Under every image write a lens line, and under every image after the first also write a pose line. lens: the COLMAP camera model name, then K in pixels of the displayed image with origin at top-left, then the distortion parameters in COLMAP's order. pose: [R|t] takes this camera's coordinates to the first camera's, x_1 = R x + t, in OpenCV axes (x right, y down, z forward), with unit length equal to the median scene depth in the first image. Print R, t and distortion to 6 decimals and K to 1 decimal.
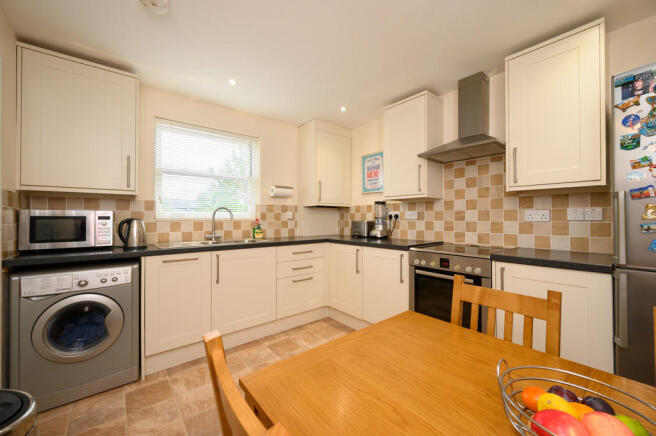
lens RADIAL K [[259.6, 0, 331.0], [0, 259.6, 216.8], [0, 0, 1]] dist [0.001908, 0.000329]
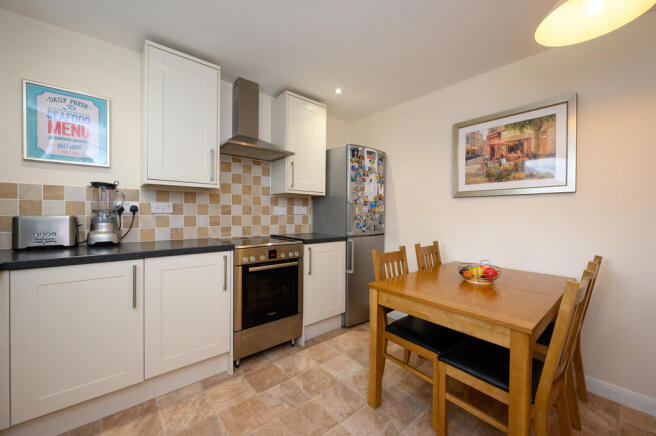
lens RADIAL K [[259.6, 0, 331.0], [0, 259.6, 217.2], [0, 0, 1]] dist [0.001908, 0.000329]
pose [[-0.013079, -0.015518, 0.999794, -0.522242], [-0.013531, 0.999791, 0.015341, 0.002862], [-0.999823, -0.013327, -0.013286, 0.626393]]
